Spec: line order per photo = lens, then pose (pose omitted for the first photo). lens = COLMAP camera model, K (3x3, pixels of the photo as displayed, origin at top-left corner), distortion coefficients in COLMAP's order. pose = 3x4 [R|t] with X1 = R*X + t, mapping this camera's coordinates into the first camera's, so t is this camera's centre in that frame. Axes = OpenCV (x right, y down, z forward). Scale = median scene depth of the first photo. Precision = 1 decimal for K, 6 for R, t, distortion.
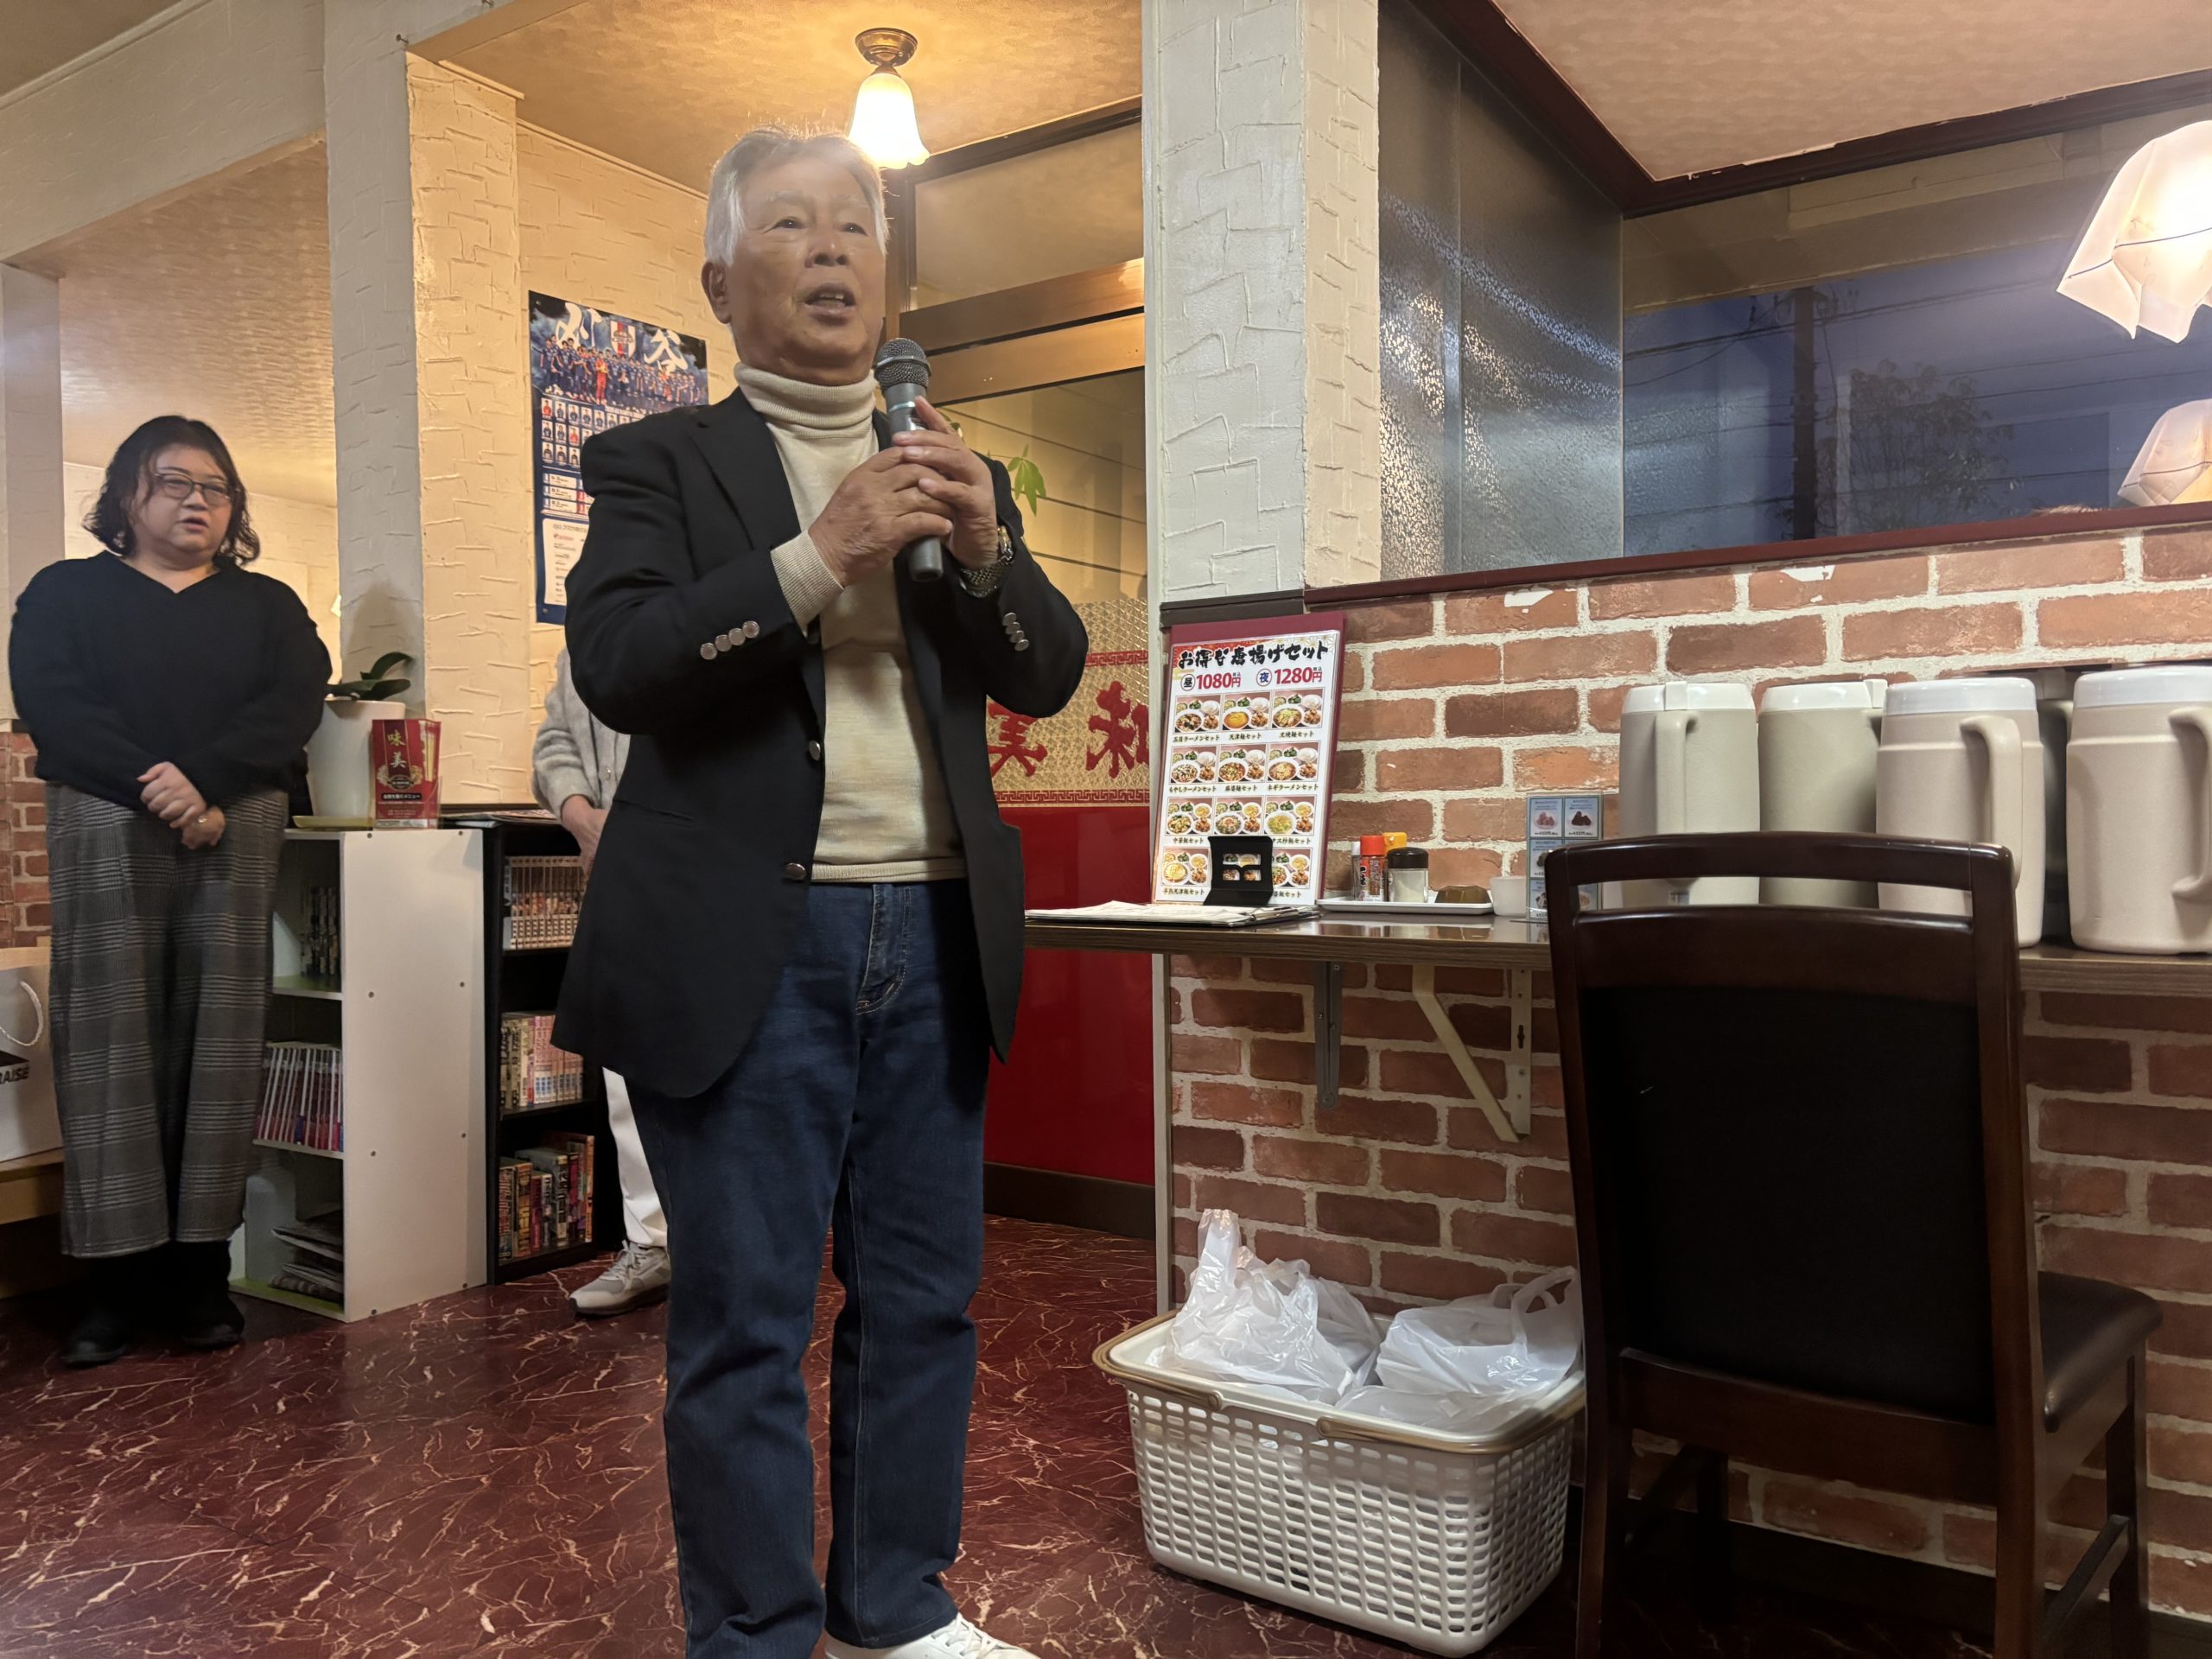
lens RADIAL K [[1706.0, 0, 1106.0], [0, 1706.0, 829.5], [0, 0, 1]] dist [0.053647, -0.059166]
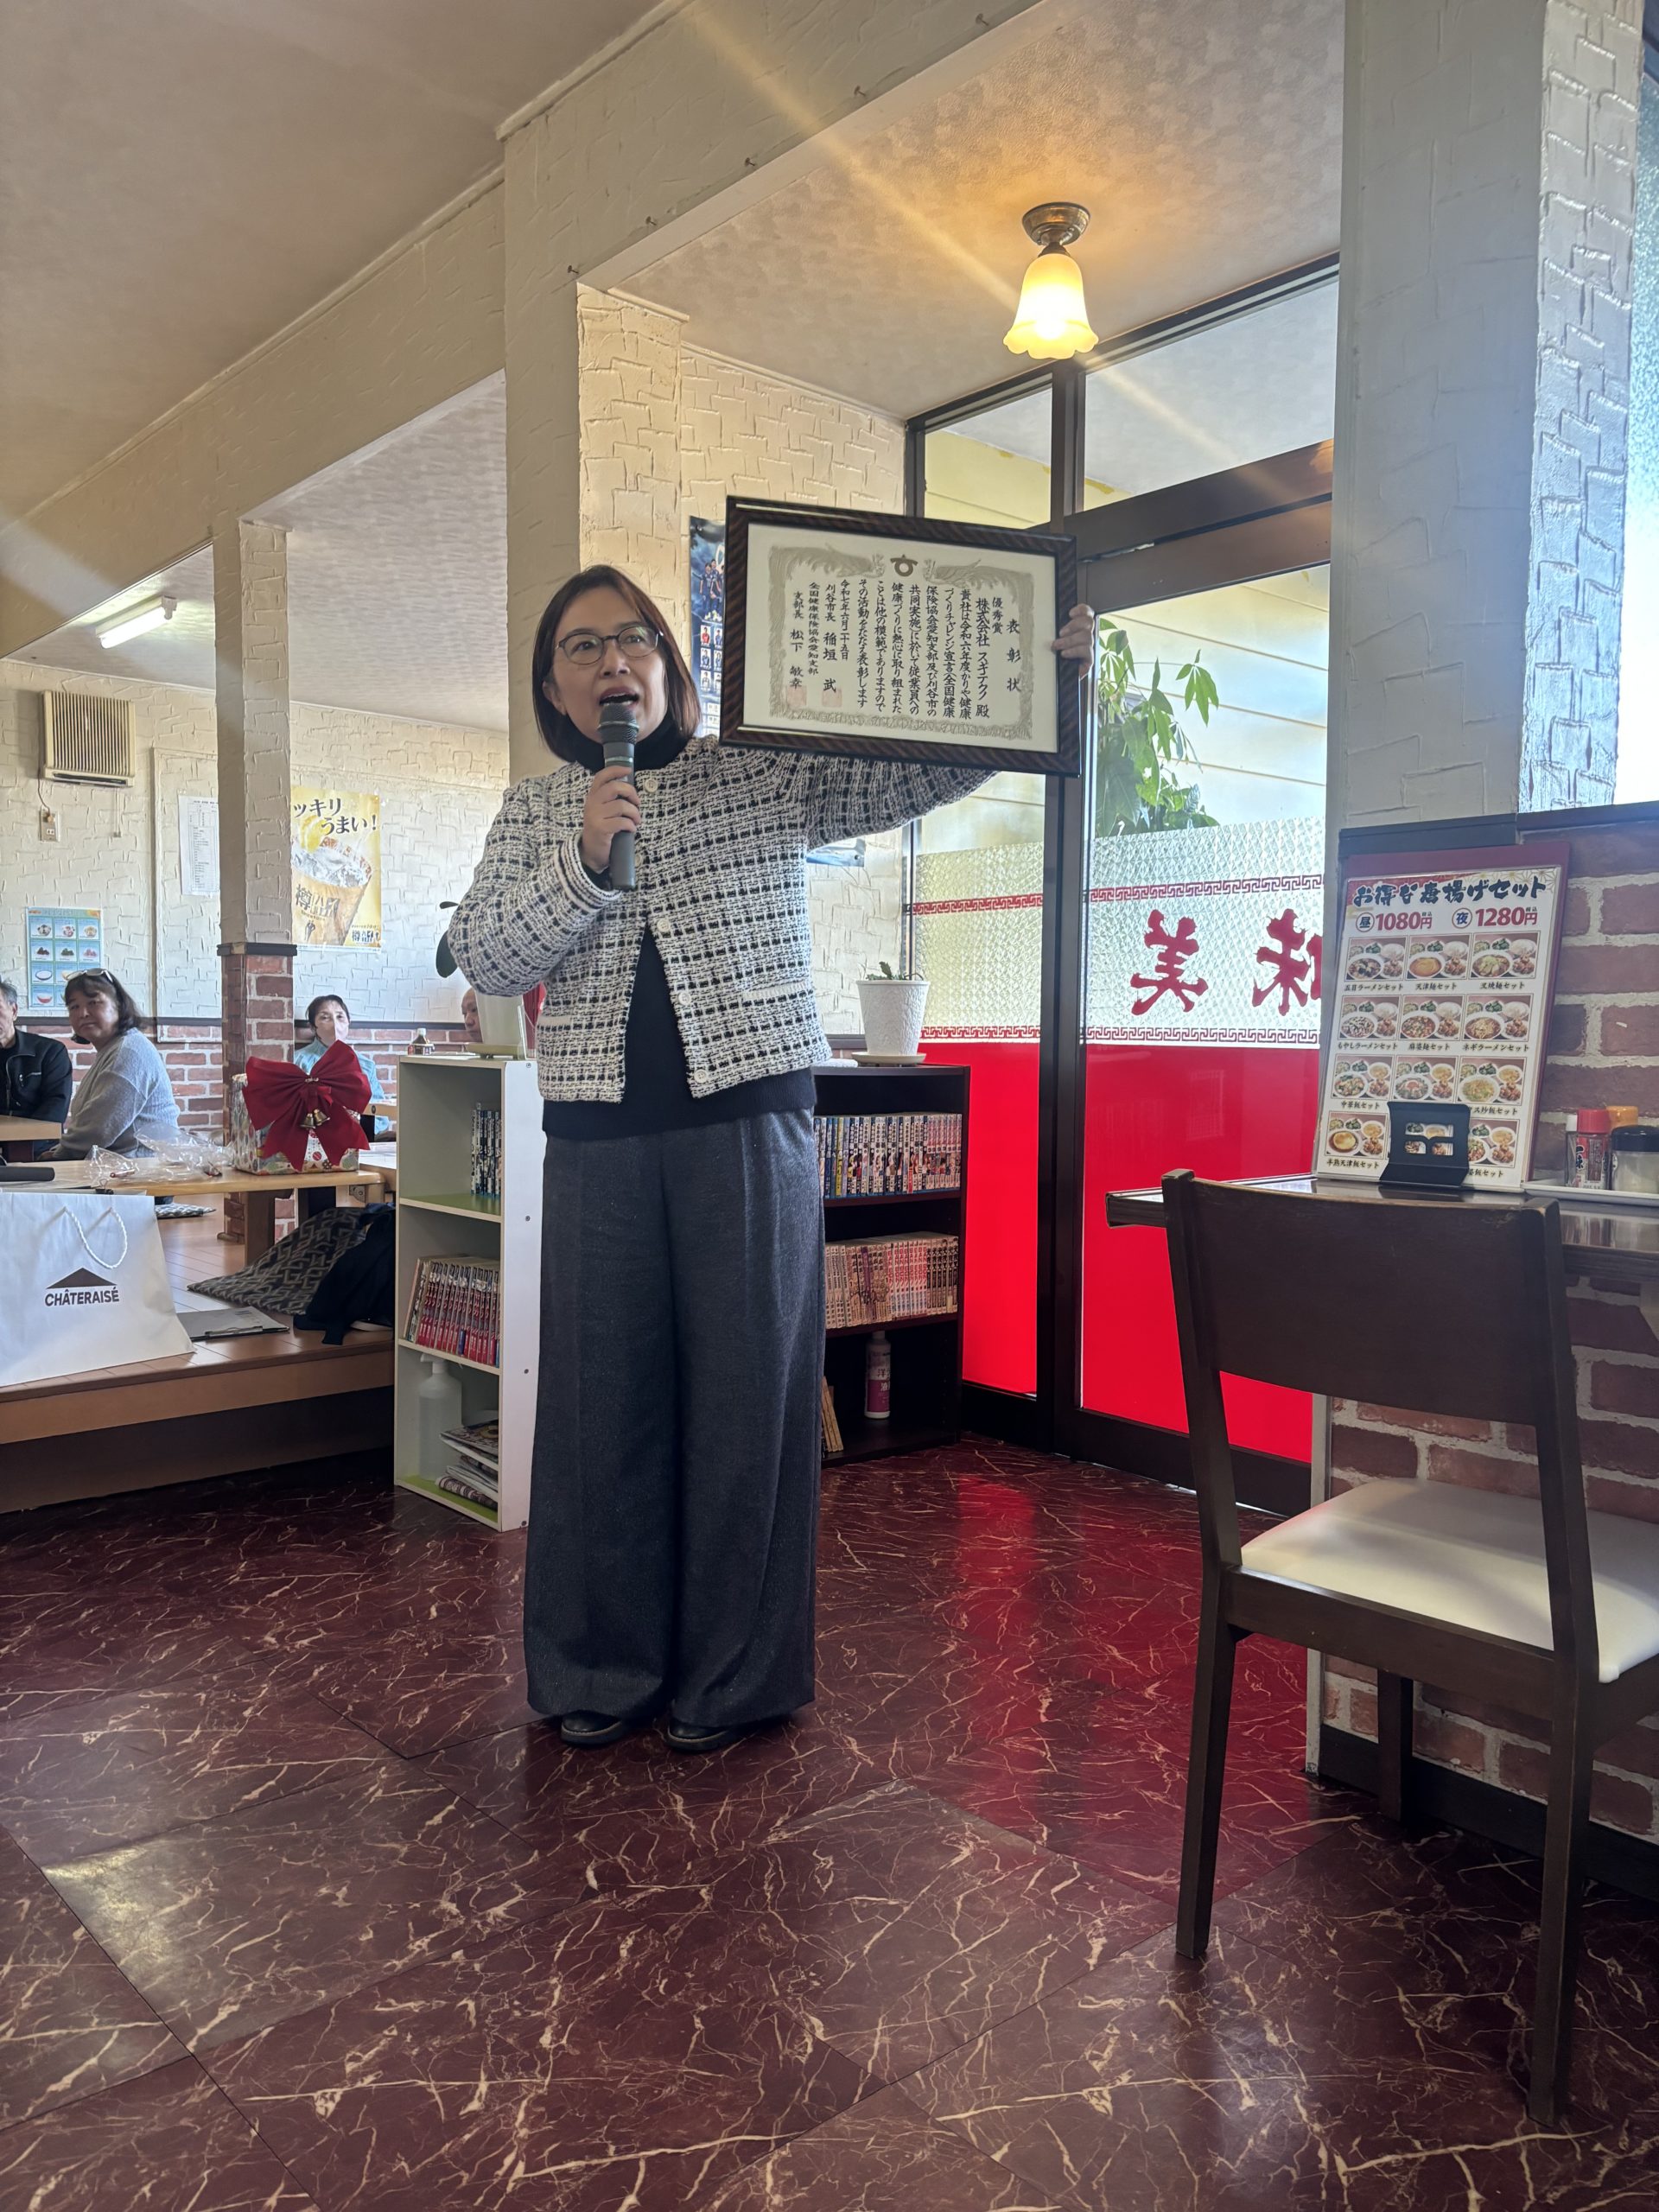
lens RADIAL K [[1706.0, 0, 821.0], [0, 1706.0, 1119.7], [0, 0, 1]] dist [0.053647, -0.059166]
pose [[0.965016, 0.031946, -0.260238, 0.010788], [-0.020076, 0.998639, 0.048145, -0.022460], [0.261422, -0.041236, 0.964343, 0.093477]]
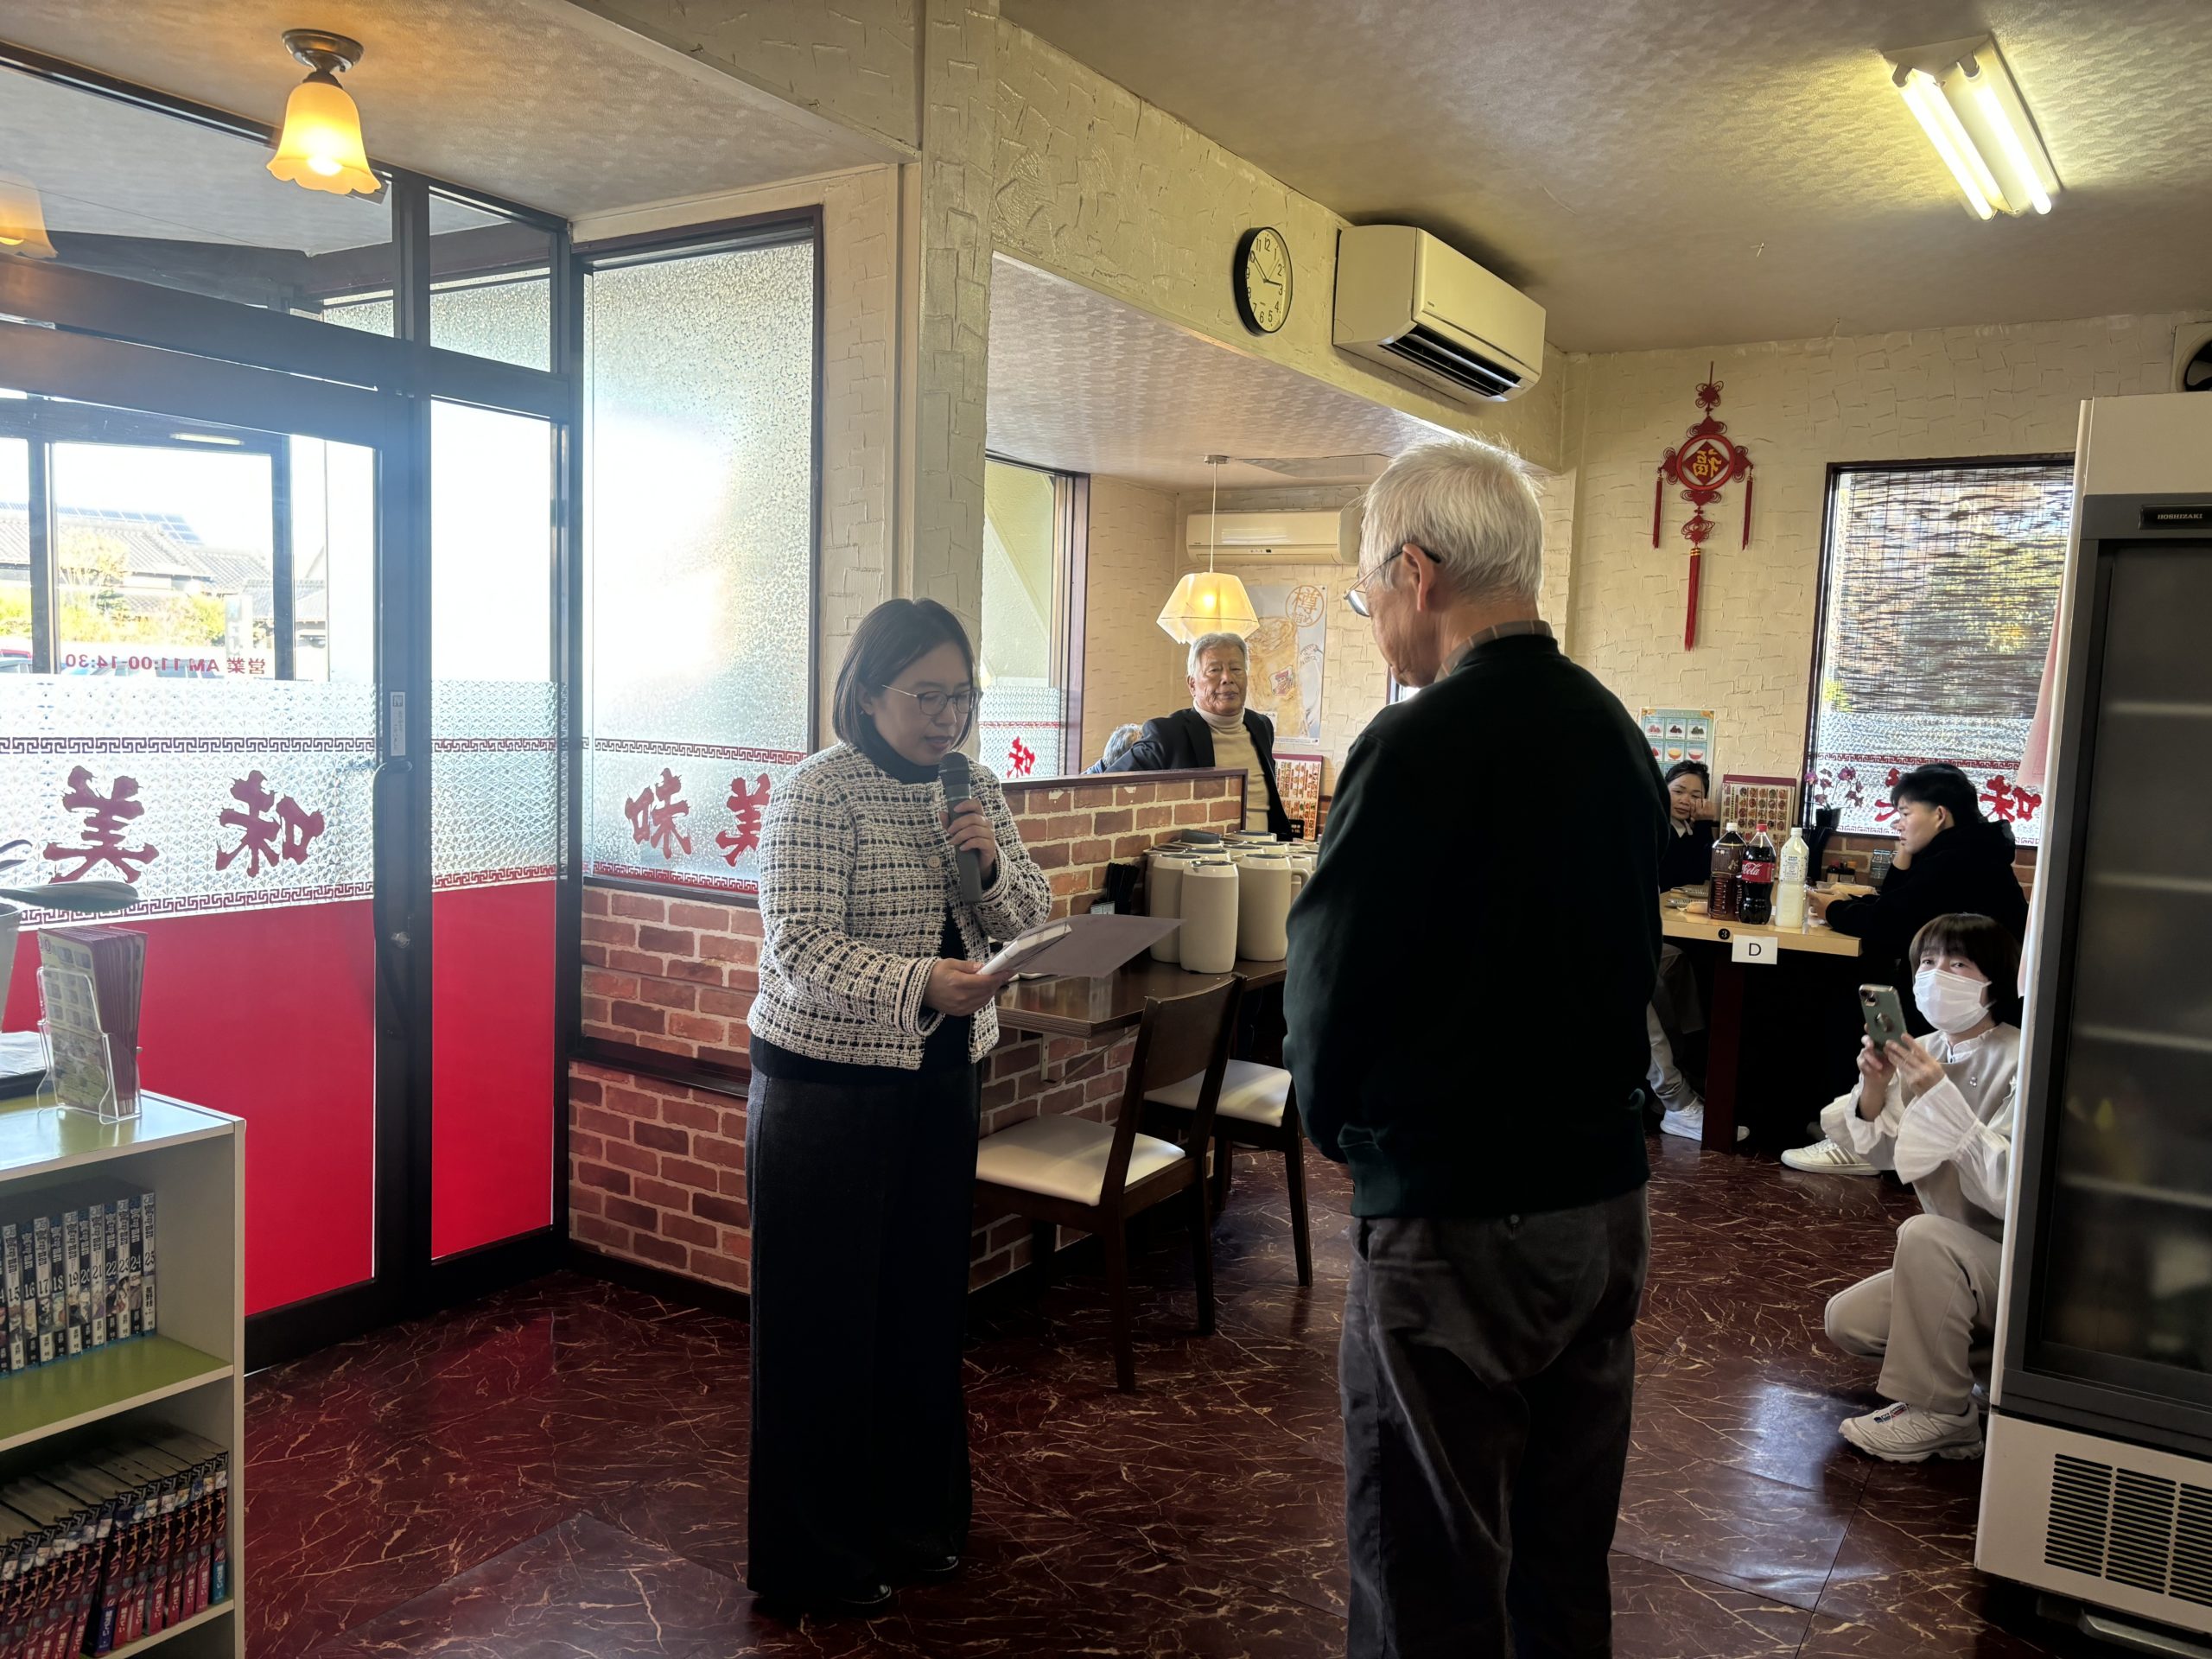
lens RADIAL K [[1706.0, 0, 1106.0], [0, 1706.0, 829.5], [0, 0, 1]] dist [0.053647, -0.059166]
pose [[-0.040985, -0.079622, 0.995982, -1.478625], [-0.031678, 0.996422, 0.078354, -0.227504], [-0.998657, -0.028339, -0.043361, 0.961501]]
